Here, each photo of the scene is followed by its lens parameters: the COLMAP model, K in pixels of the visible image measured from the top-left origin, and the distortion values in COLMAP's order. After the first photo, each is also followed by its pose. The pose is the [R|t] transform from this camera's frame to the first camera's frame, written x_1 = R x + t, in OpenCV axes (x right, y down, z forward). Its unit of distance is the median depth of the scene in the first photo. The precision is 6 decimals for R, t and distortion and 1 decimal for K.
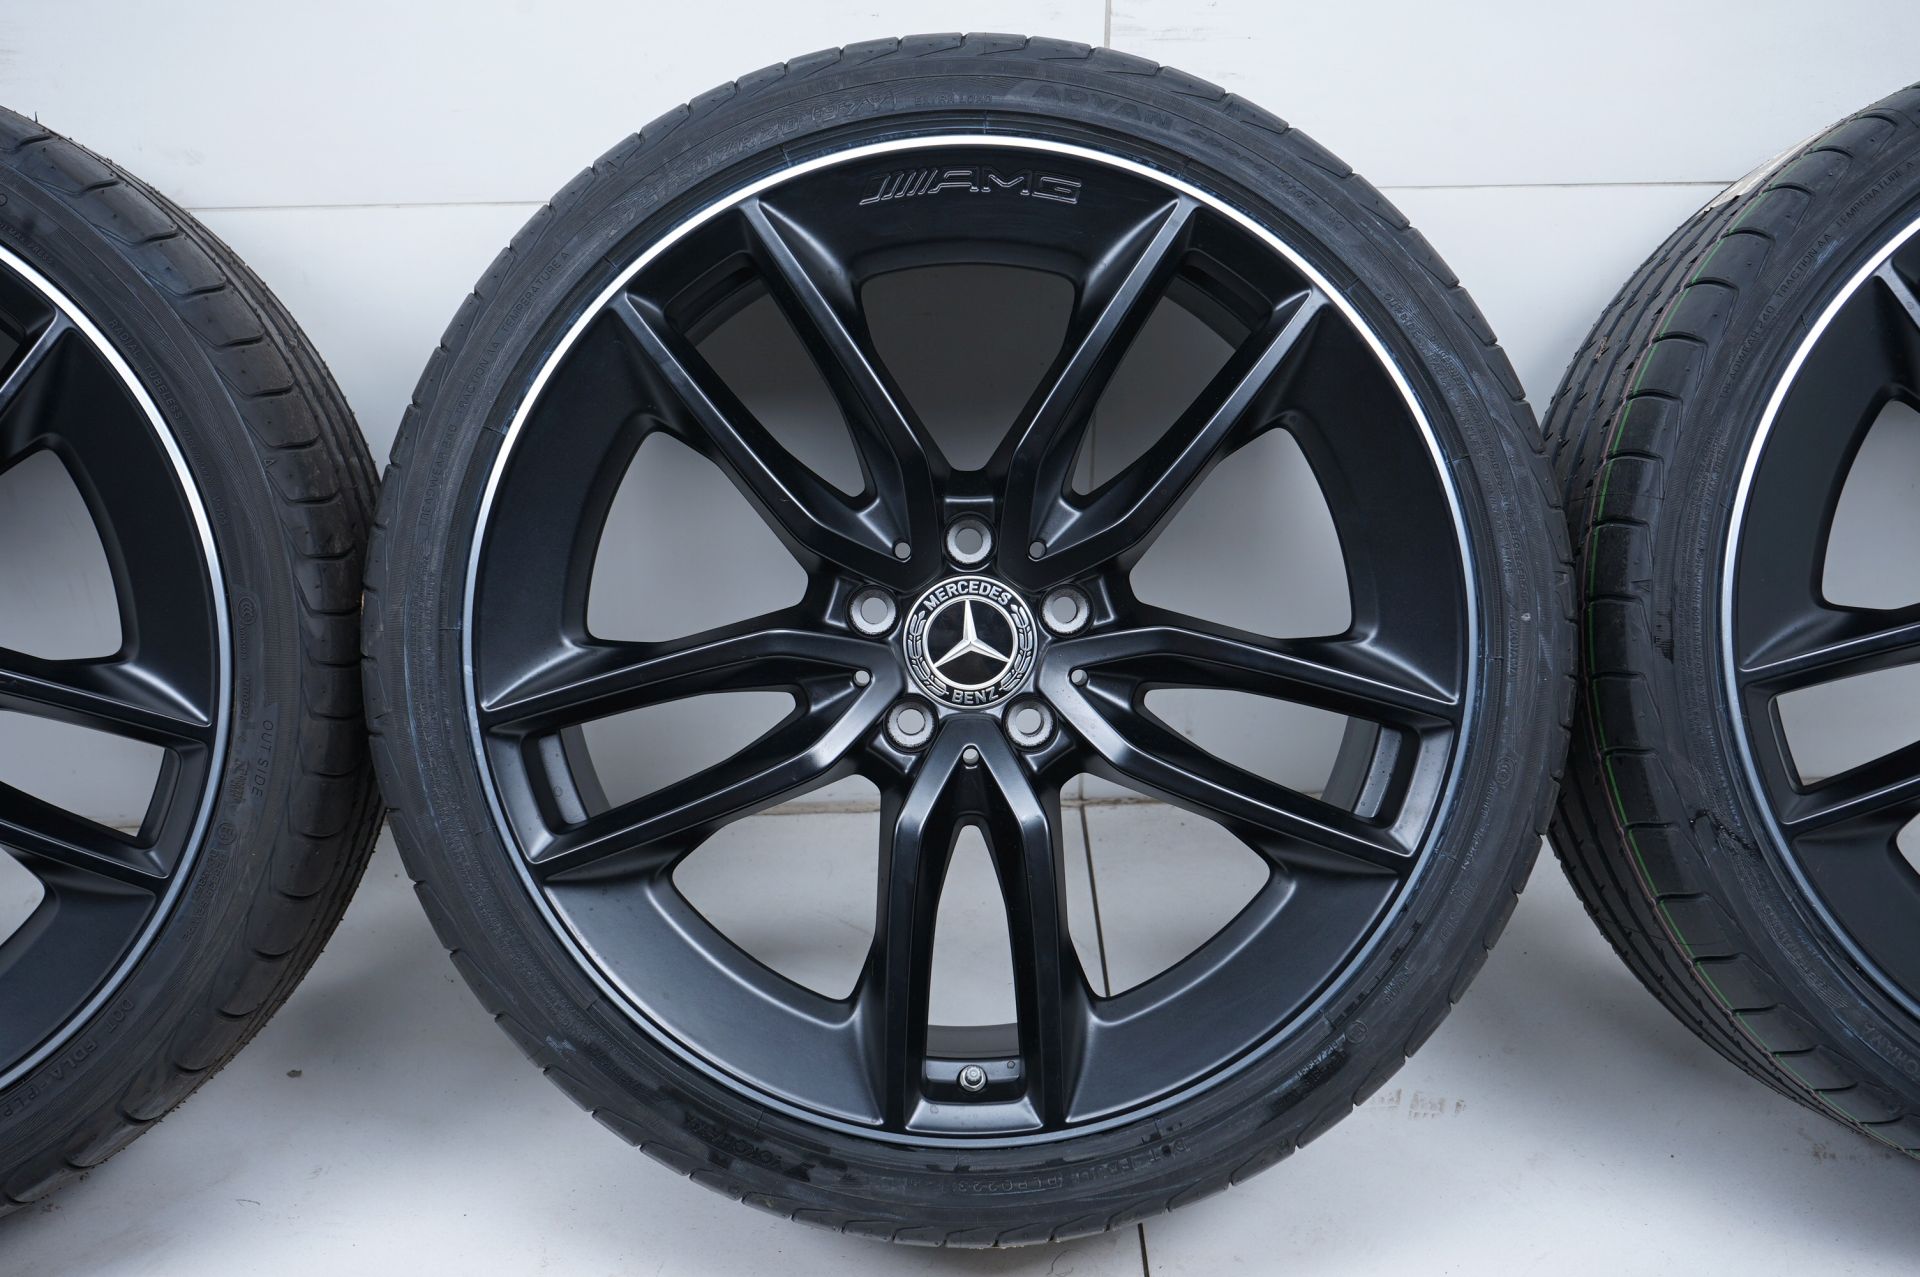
lens RADIAL K [[2917.5, 0, 960.0], [0, 2917.5, 630.2], [0, 0, 1]] dist [0.098908, 0.000000]
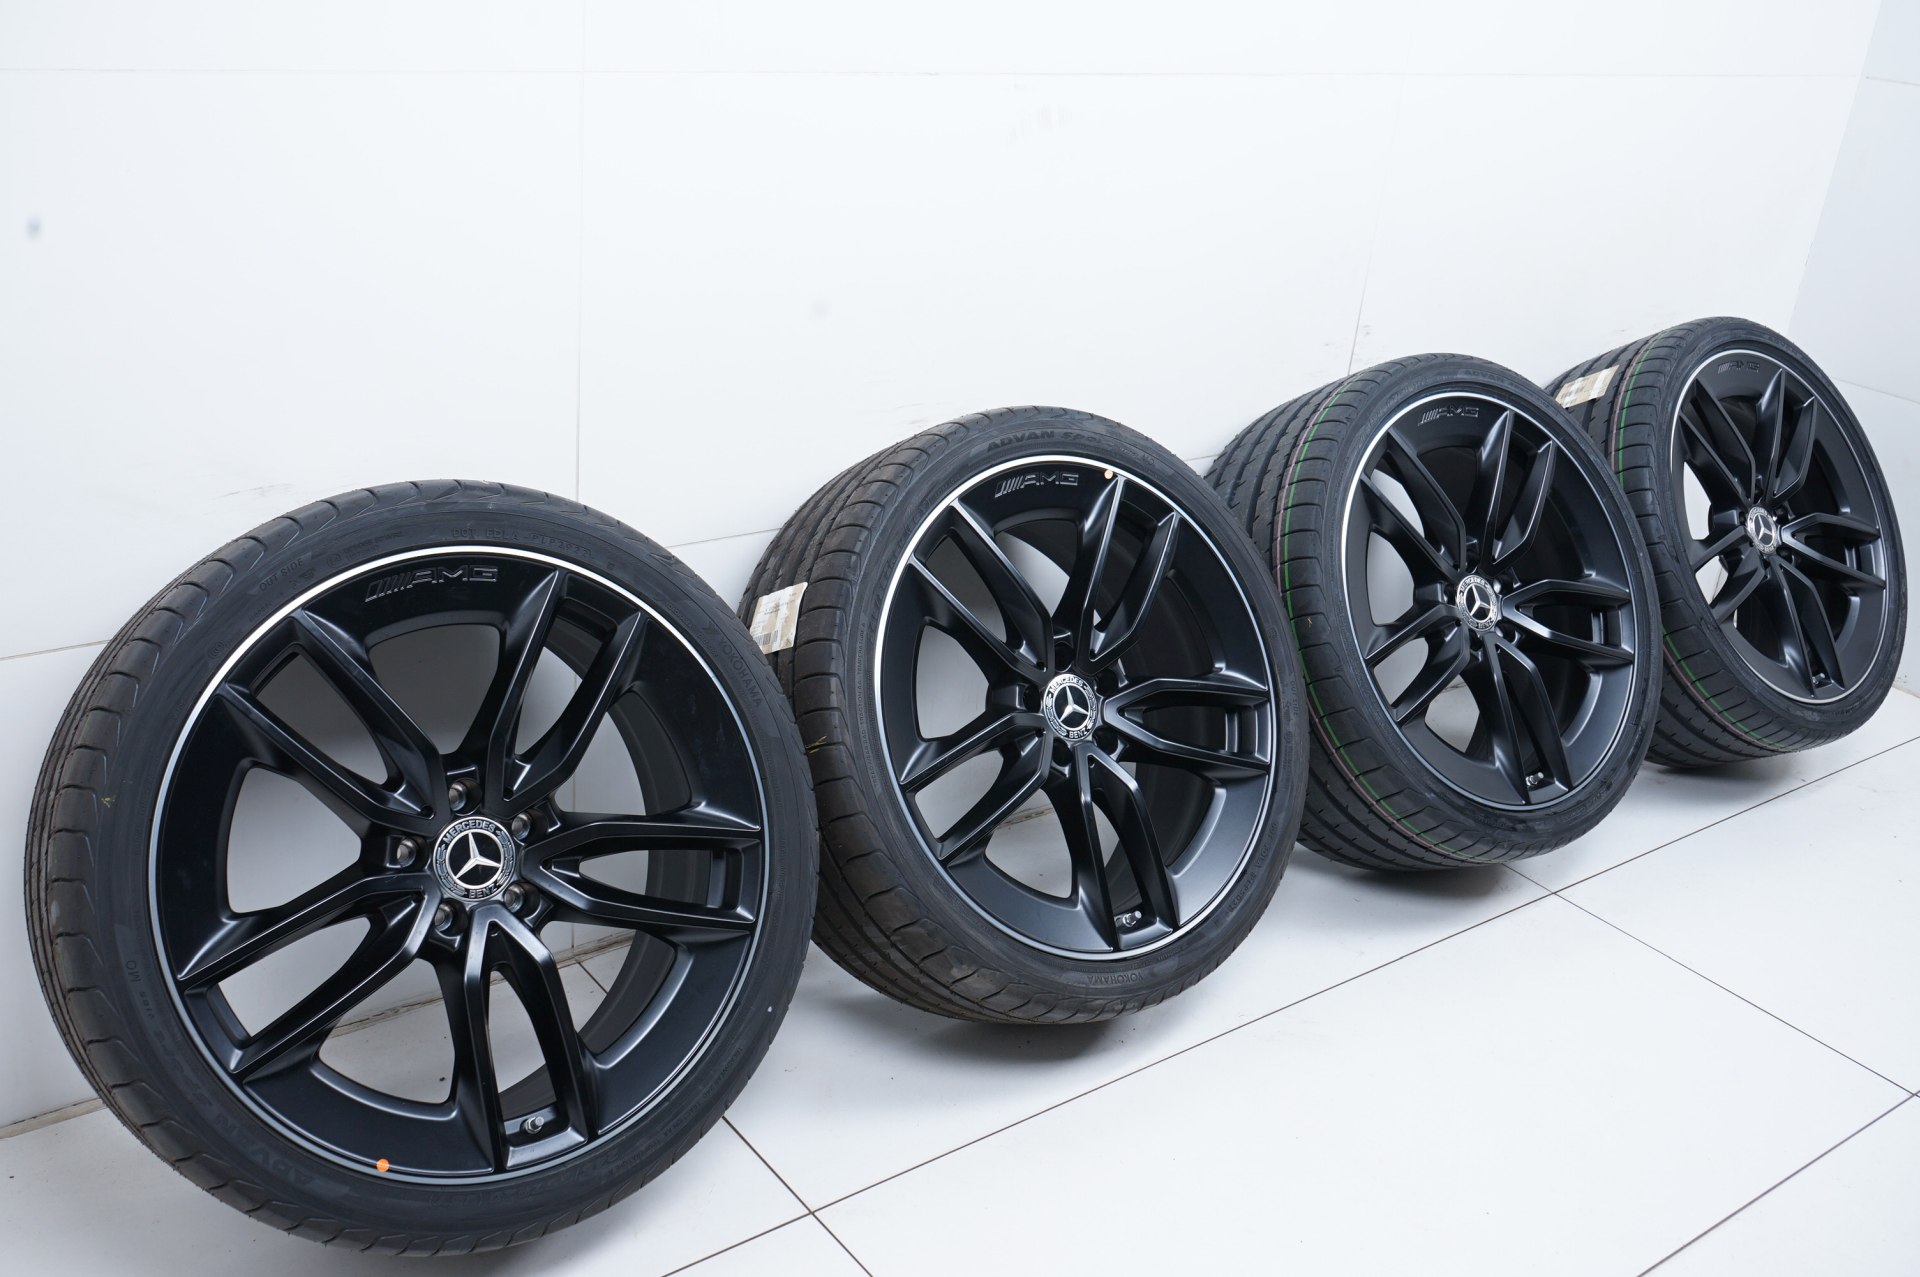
lens RADIAL K [[1826.0, 0, 960.9], [0, 1826.0, 648.7], [0, 0, 1]] dist [-0.017696, 0.000000]
pose [[0.866843, -0.163783, 0.470912, -0.219423], [0.215639, 0.974754, -0.057925, 0.007321], [-0.449536, 0.151758, 0.880277, -0.021609]]
